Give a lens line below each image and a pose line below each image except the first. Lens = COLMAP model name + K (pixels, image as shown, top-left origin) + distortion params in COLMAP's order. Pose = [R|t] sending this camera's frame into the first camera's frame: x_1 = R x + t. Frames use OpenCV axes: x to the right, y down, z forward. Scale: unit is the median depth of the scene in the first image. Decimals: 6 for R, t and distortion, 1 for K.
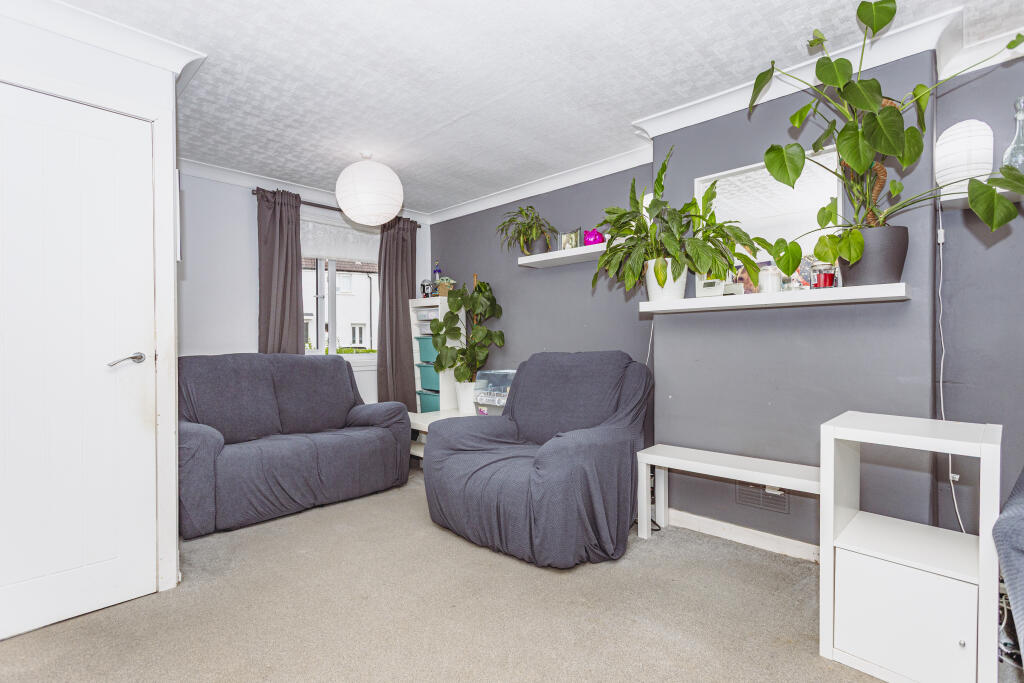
lens RADIAL K [[491.6, 0, 508.2], [0, 491.6, 348.8], [0, 0, 1]] dist [0.000657, 0.001519]
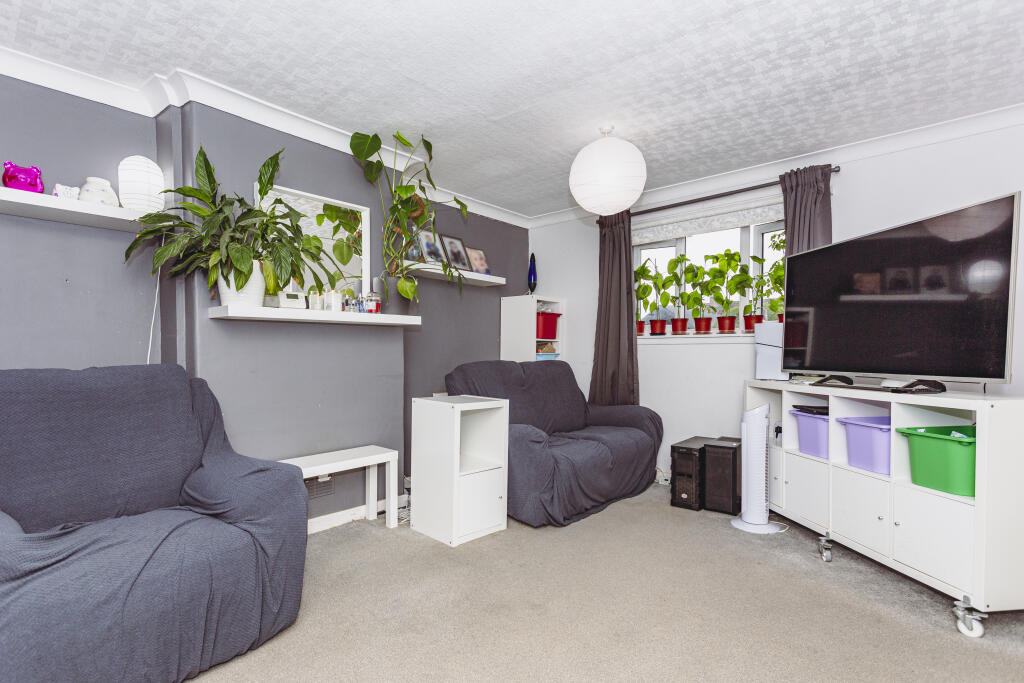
lens RADIAL K [[491.6, 0, 508.2], [0, 491.6, 348.8], [0, 0, 1]] dist [0.000657, 0.001519]
pose [[-0.034968, 0.008043, 0.999356, -0.635965], [0.004176, 0.999960, -0.007902, -0.008076], [-0.999380, 0.003897, -0.035000, 0.592733]]
